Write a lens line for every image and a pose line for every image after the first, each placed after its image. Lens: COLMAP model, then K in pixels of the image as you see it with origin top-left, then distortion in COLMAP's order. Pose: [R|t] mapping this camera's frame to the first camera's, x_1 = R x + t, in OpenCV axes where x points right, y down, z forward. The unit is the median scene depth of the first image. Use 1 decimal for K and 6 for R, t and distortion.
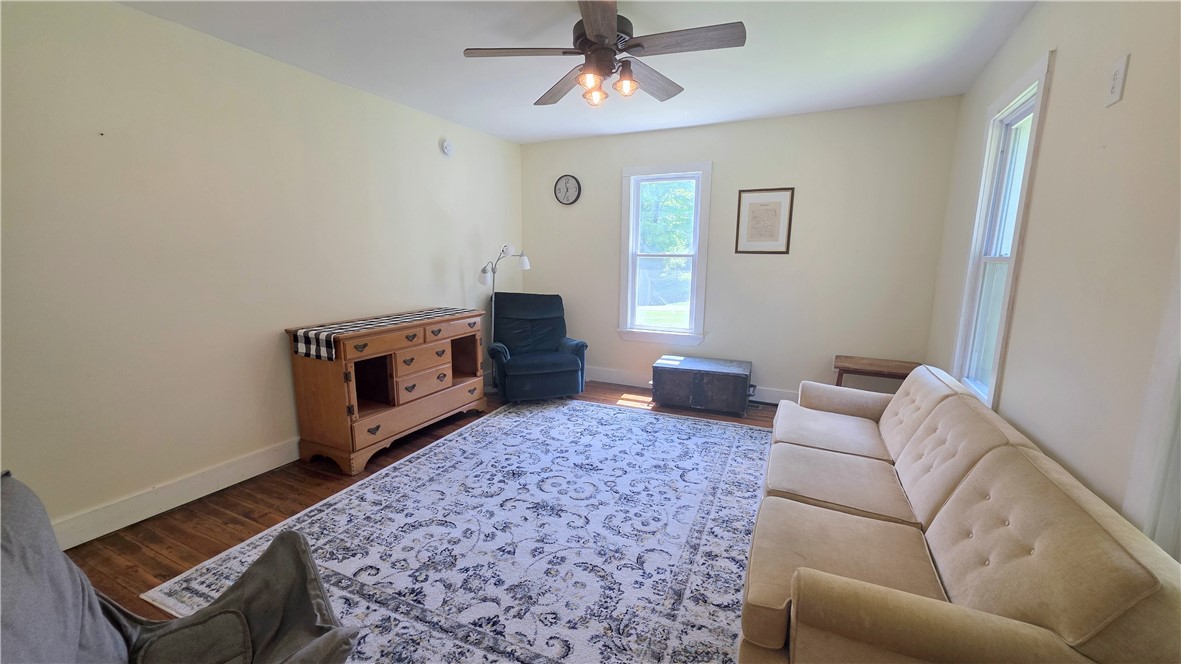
lens RADIAL K [[473.5, 0, 591.5], [0, 473.5, 337.3], [0, 0, 1]] dist [0.000825, -0.000317]
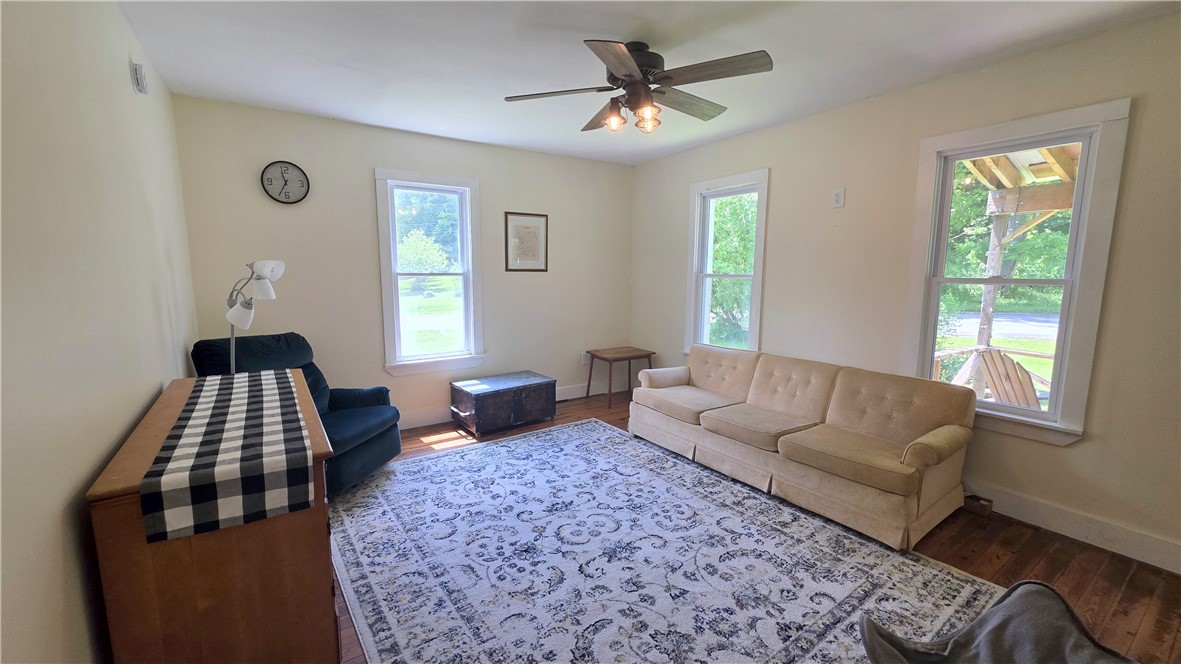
lens RADIAL K [[473.5, 0, 591.5], [0, 473.5, 337.3], [0, 0, 1]] dist [0.000825, -0.000317]
pose [[0.499499, -0.130519, 0.856426, -0.721913], [0.149507, 0.986740, 0.063181, -0.099607], [-0.853316, 0.096483, 0.512389, 0.441971]]
